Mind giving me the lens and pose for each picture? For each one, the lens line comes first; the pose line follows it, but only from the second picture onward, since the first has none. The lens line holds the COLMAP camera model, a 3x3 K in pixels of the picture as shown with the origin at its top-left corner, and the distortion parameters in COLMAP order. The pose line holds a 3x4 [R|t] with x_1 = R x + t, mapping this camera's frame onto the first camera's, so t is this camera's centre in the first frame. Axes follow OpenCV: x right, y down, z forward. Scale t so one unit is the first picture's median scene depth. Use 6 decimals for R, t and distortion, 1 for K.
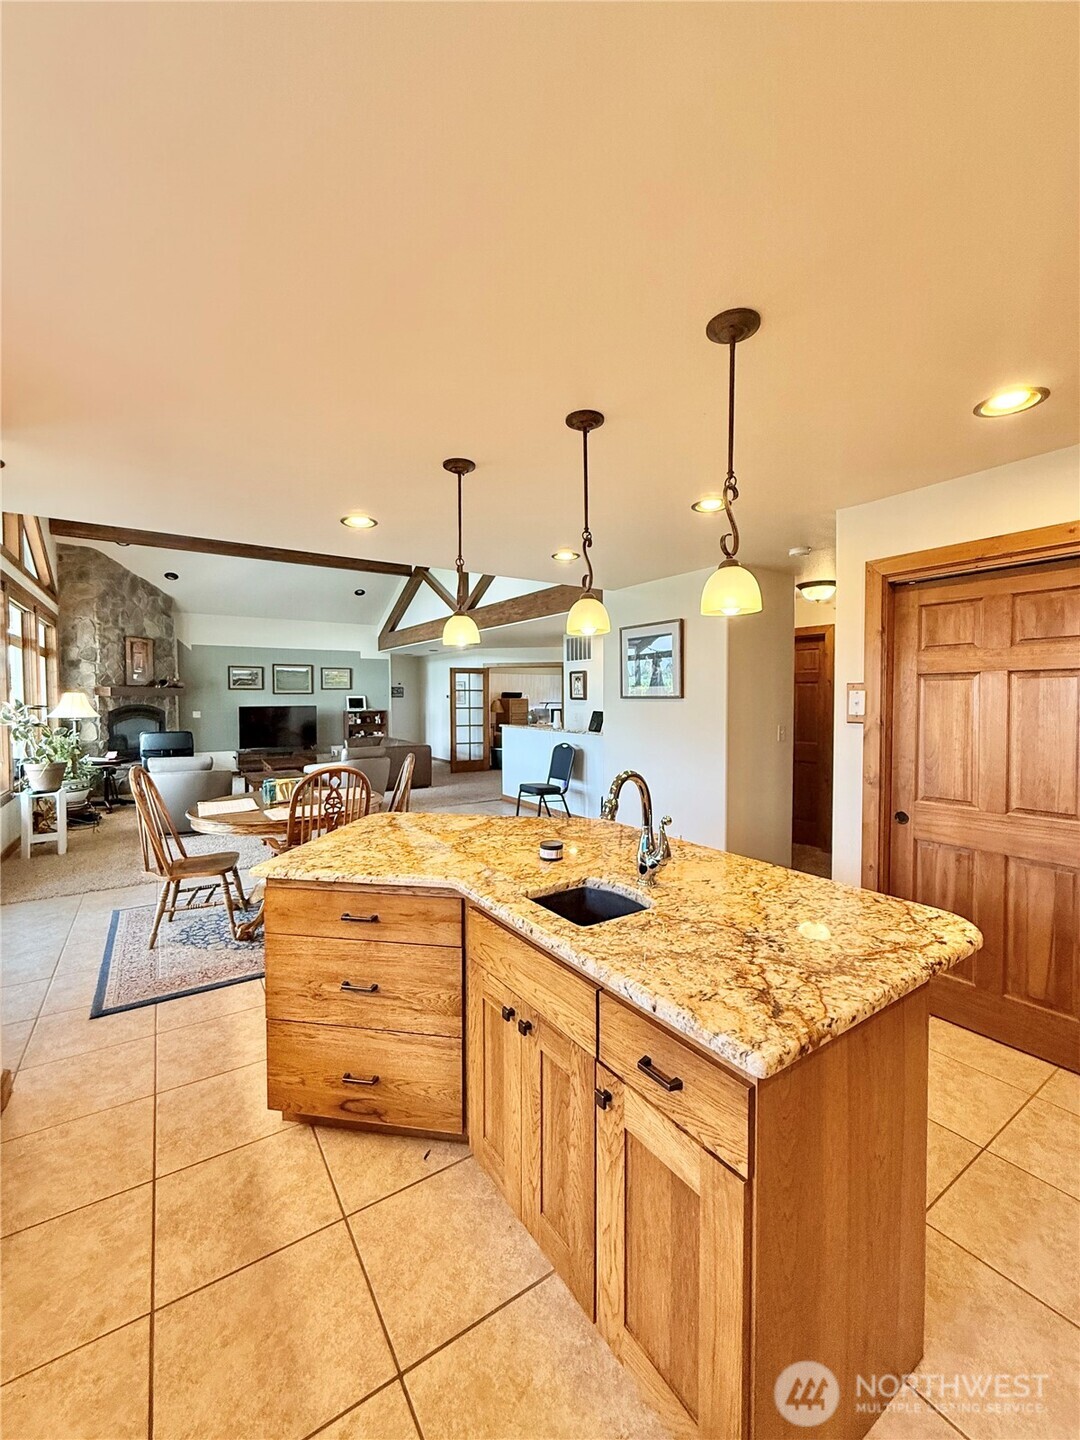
lens RADIAL K [[574.3, 0, 541.2], [0, 574.3, 715.1], [0, 0, 1]] dist [-0.001056, 0.000389]
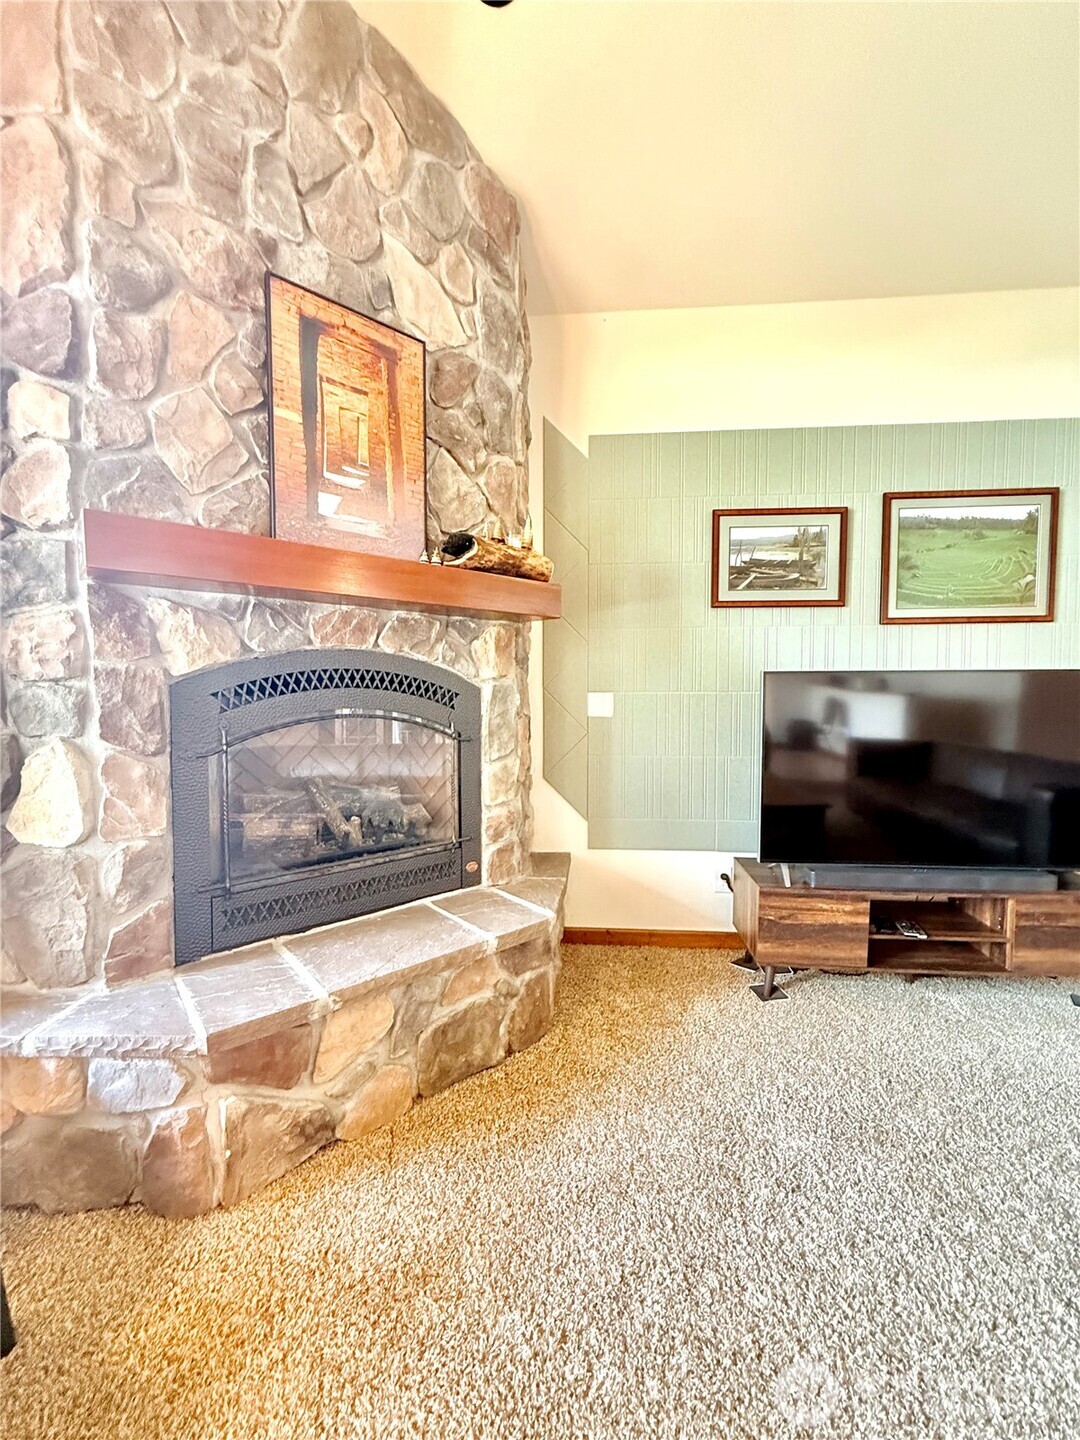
lens RADIAL K [[574.3, 0, 541.2], [0, 574.3, 715.1], [0, 0, 1]] dist [-0.001056, 0.000389]
pose [[0.789687, 0.025665, -0.612973, -0.506563], [-0.019968, 0.999670, 0.016132, 0.000147], [0.613185, -0.000500, 0.789939, 0.853822]]
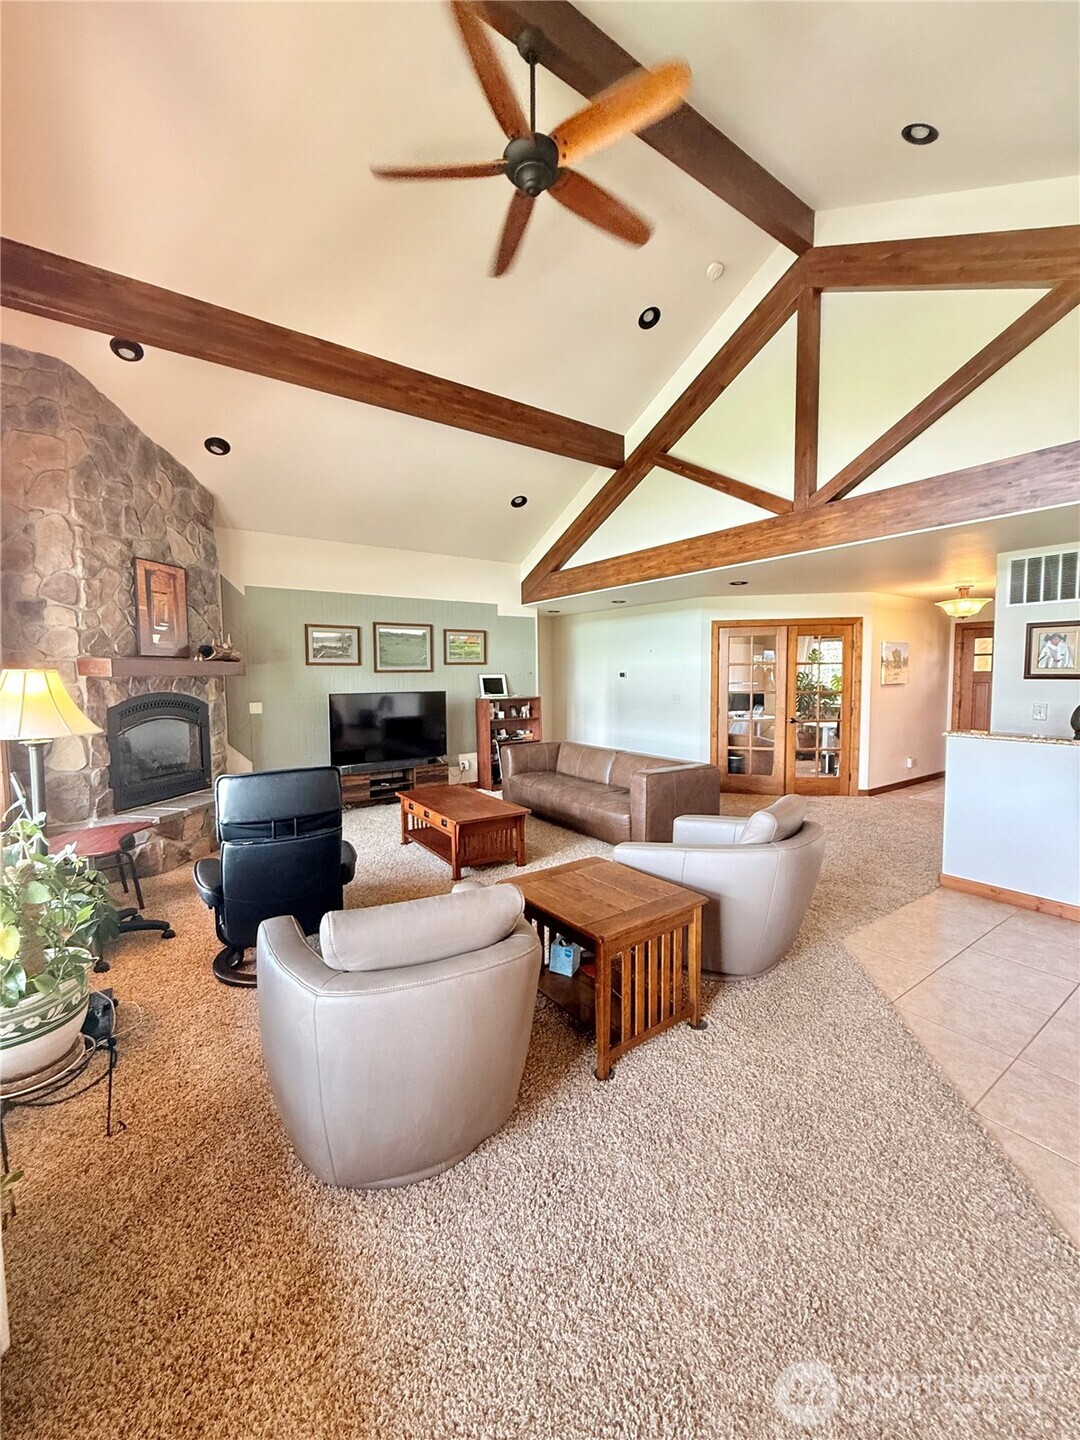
lens RADIAL K [[574.3, 0, 541.2], [0, 574.3, 715.1], [0, 0, 1]] dist [-0.001056, 0.000389]
pose [[0.999488, -0.007858, 0.031029, -0.364784], [0.006695, 0.999277, 0.037422, -0.015211], [-0.031301, -0.037196, 0.998818, 0.456047]]
